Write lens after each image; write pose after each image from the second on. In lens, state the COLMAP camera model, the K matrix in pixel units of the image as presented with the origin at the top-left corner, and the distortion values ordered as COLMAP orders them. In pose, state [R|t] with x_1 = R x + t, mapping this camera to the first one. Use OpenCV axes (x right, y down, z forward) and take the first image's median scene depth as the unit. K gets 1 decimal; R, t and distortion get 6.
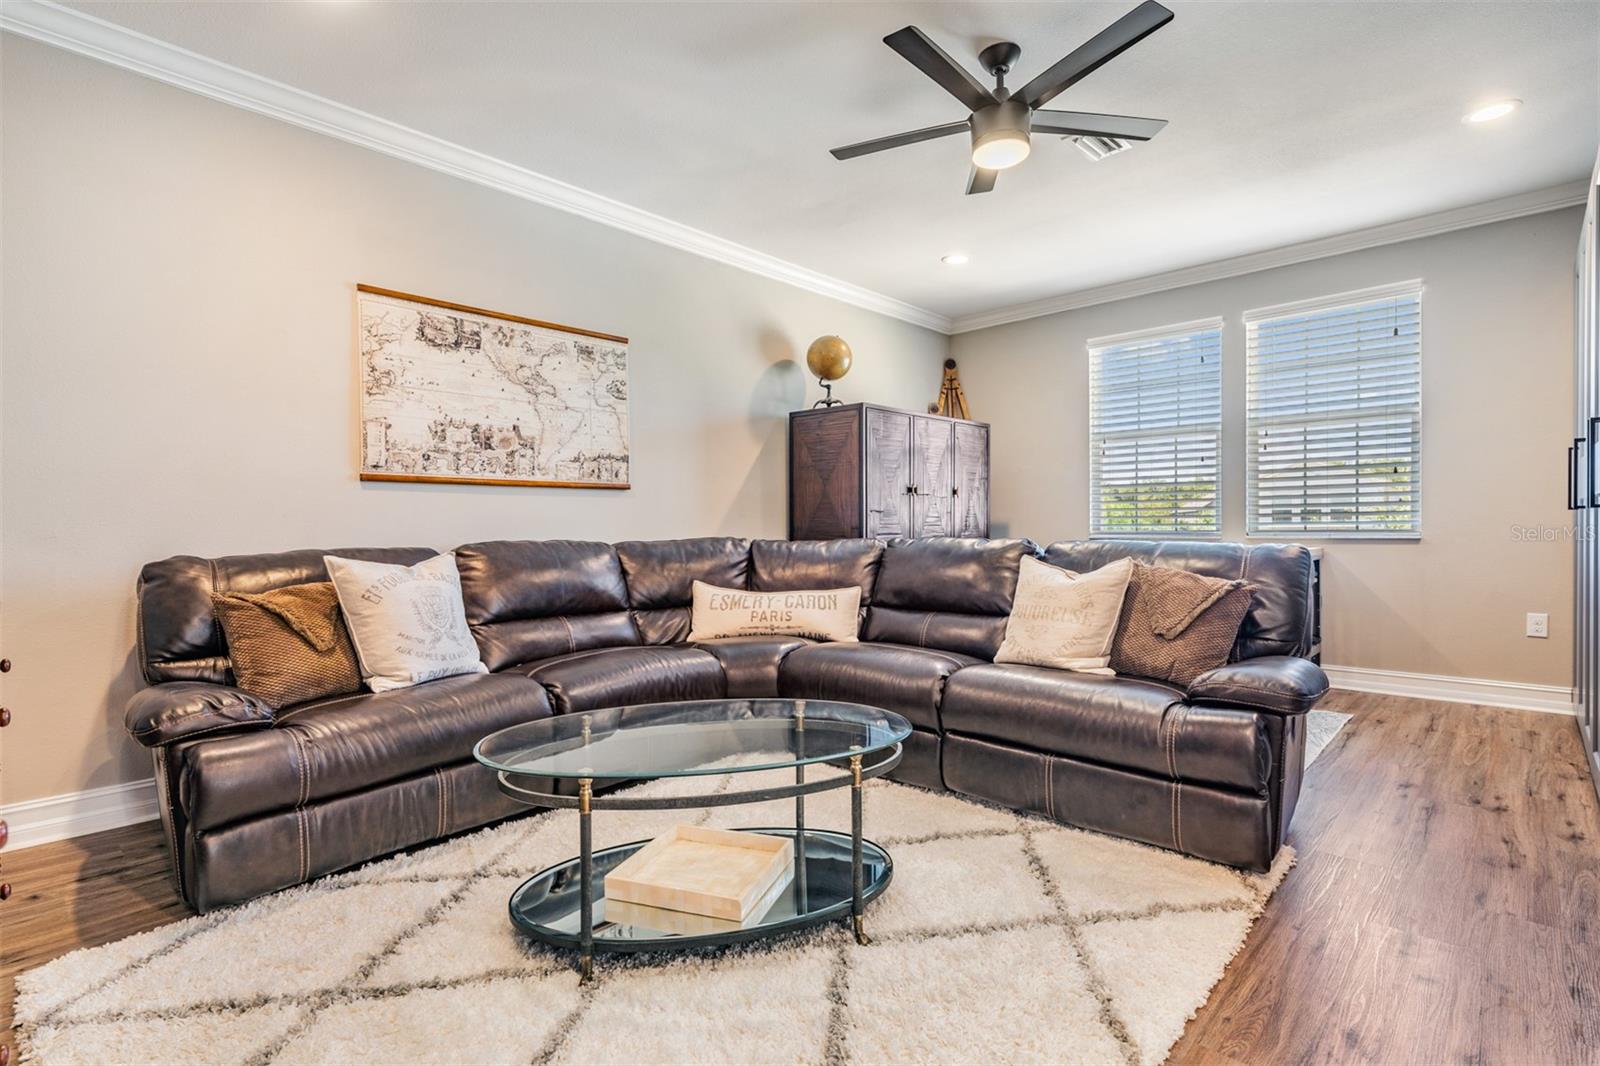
lens RADIAL K [[772.9, 0, 786.2], [0, 772.9, 537.2], [0, 0, 1]] dist [0.007990, -0.001878]
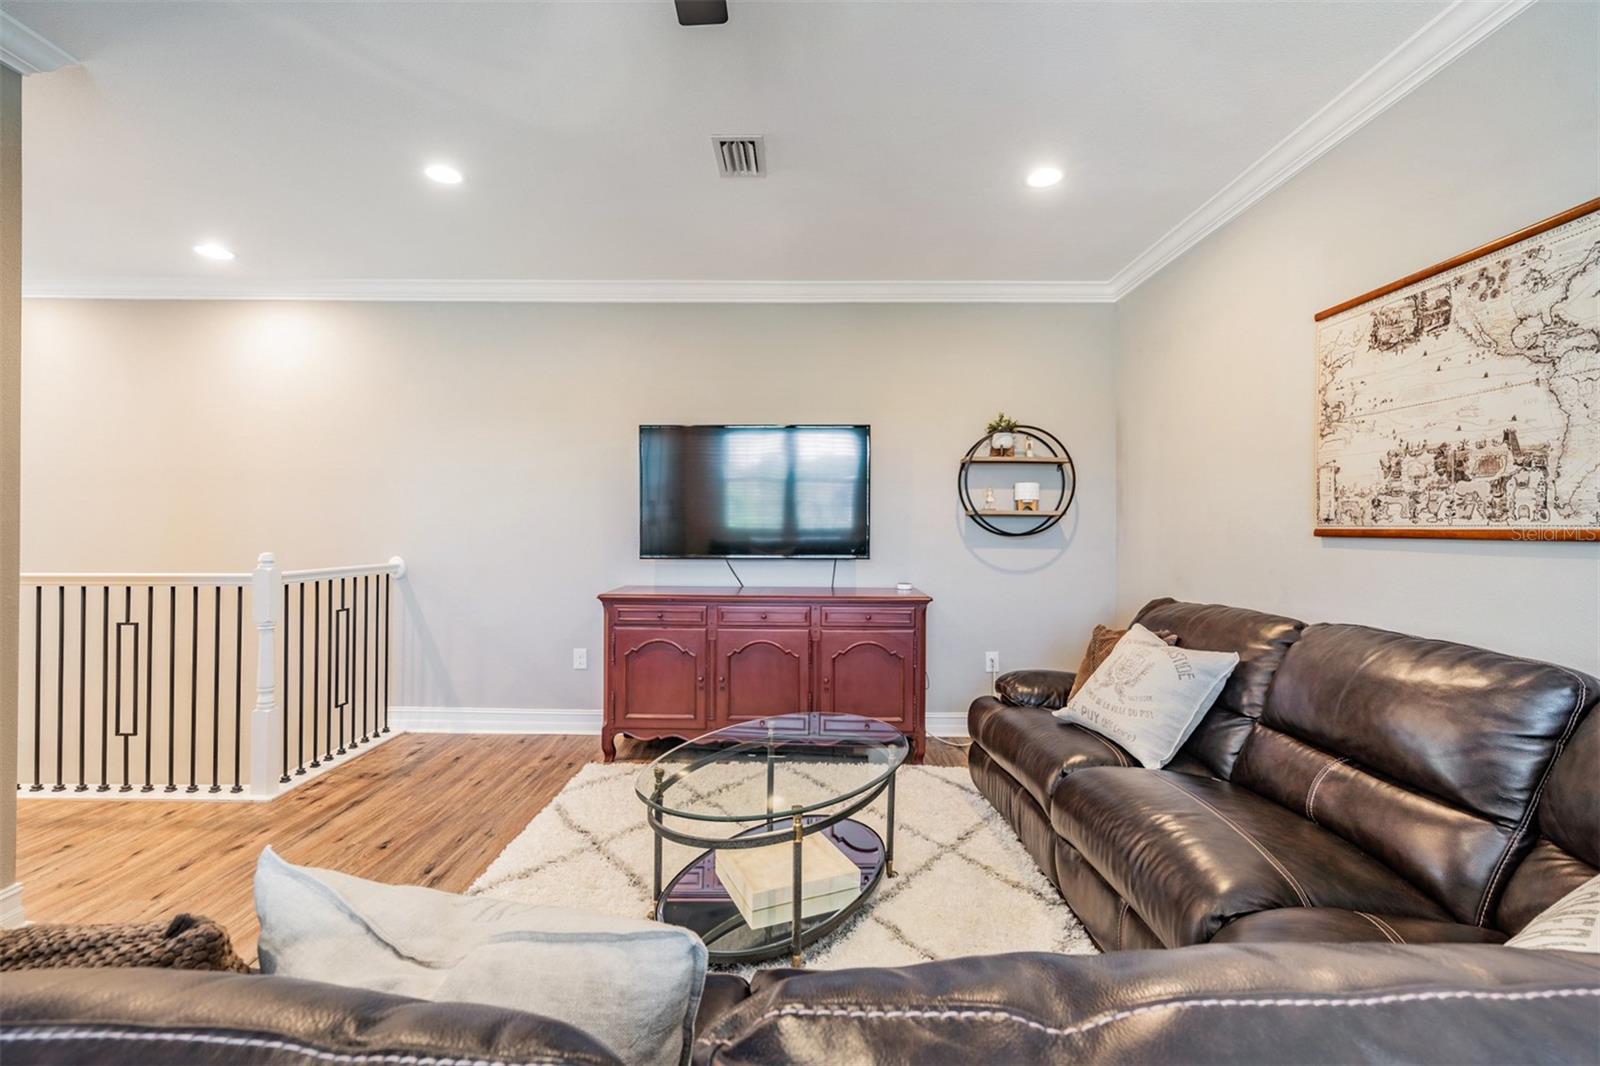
lens RADIAL K [[693.1, 0, 803.8], [0, 693.1, 528.8], [0, 0, 1]] dist [-0.000476, -0.000033]
pose [[-0.719609, 0.001595, -0.694378, 0.381102], [-0.013825, 0.999766, 0.016623, -0.080180], [0.694242, 0.021562, -0.719418, 1.067171]]
